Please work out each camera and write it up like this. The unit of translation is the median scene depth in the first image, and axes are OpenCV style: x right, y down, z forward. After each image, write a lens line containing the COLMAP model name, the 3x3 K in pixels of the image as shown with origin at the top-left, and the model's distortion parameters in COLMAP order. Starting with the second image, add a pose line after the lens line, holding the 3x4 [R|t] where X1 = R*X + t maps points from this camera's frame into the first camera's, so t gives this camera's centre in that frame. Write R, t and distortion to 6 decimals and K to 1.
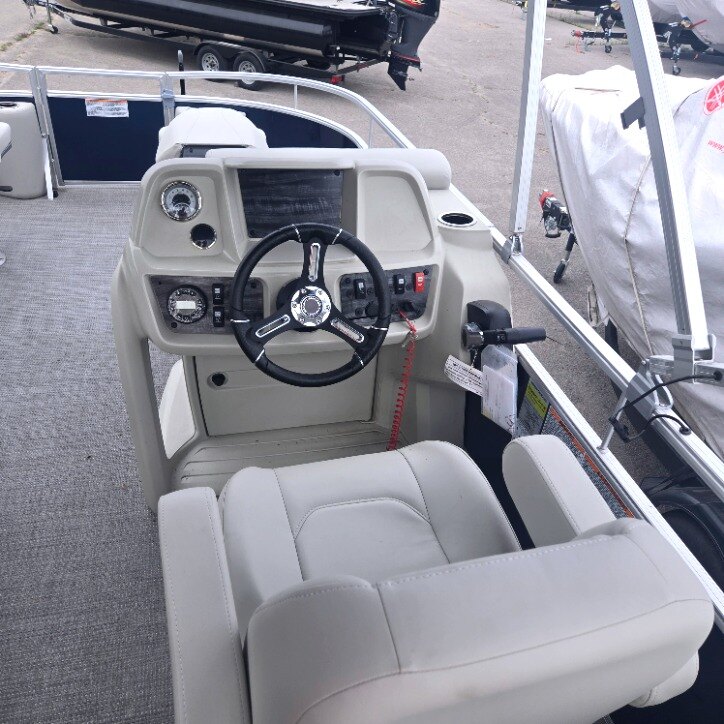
lens RADIAL K [[642.4, 0, 362.0], [0, 642.4, 362.0], [0, 0, 1]] dist [0.074963, -0.052702]
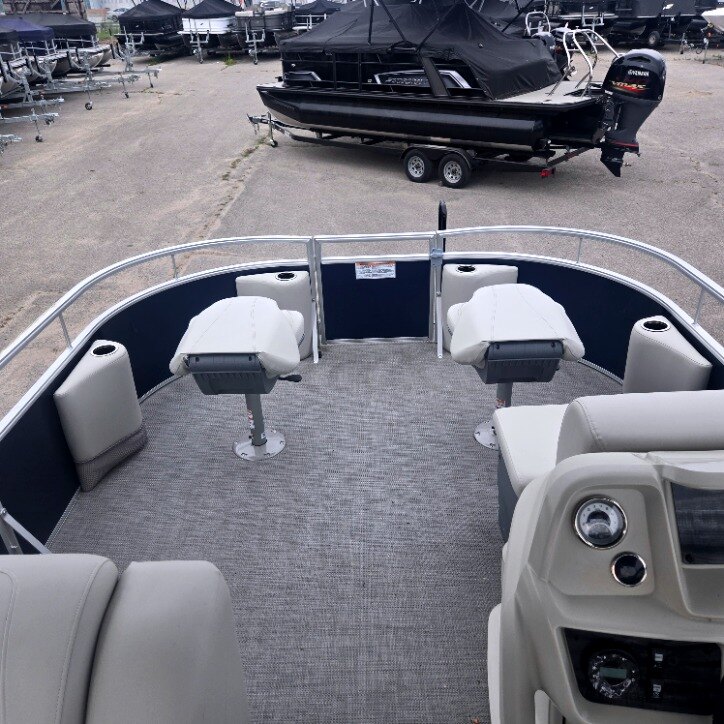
lens RADIAL K [[633.7, 0, 362.0], [0, 633.7, 362.0], [0, 0, 1]] dist [0.096618, -0.072267]
pose [[0.969695, 0.012732, -0.243985, -0.067015], [-0.033464, 0.996151, -0.081016, -0.066404], [0.242014, 0.086725, 0.966389, 0.033369]]
